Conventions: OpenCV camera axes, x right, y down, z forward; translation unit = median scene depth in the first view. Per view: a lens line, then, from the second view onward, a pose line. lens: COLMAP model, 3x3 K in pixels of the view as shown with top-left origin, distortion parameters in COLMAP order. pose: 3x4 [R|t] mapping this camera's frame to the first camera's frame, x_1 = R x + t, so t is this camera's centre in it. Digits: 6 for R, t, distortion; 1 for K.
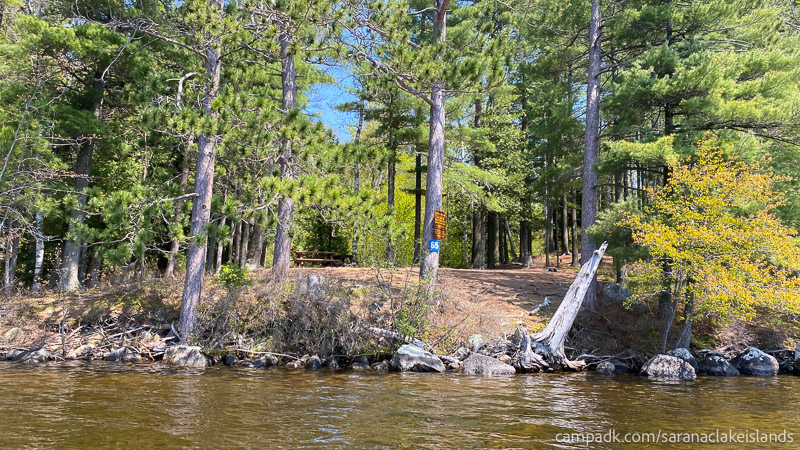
lens RADIAL K [[668.6, 0, 400.0], [0, 668.6, 225.0], [0, 0, 1]] dist [0.279352, -0.668940]
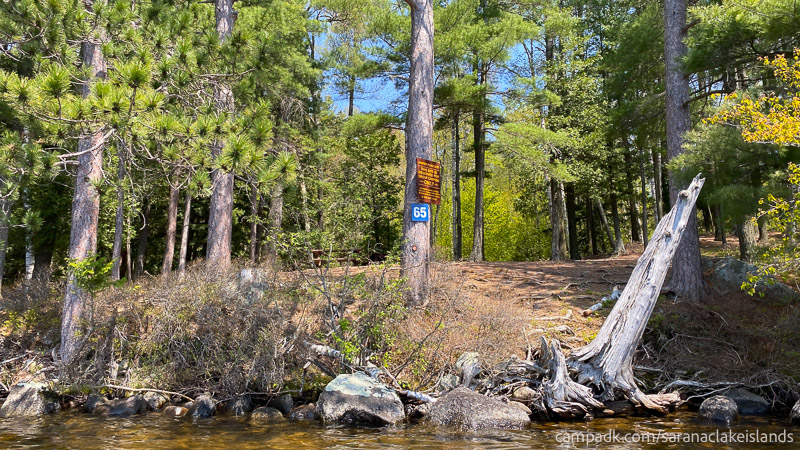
lens RADIAL K [[631.3, 0, 396.2], [0, 631.3, 217.1], [0, 0, 1]] dist [0.099026, -0.091497]
pose [[0.976516, -0.072011, -0.203052, 0.167177], [0.063648, 0.996845, -0.047431, 0.068563], [0.205827, 0.033393, 0.978019, 0.450458]]
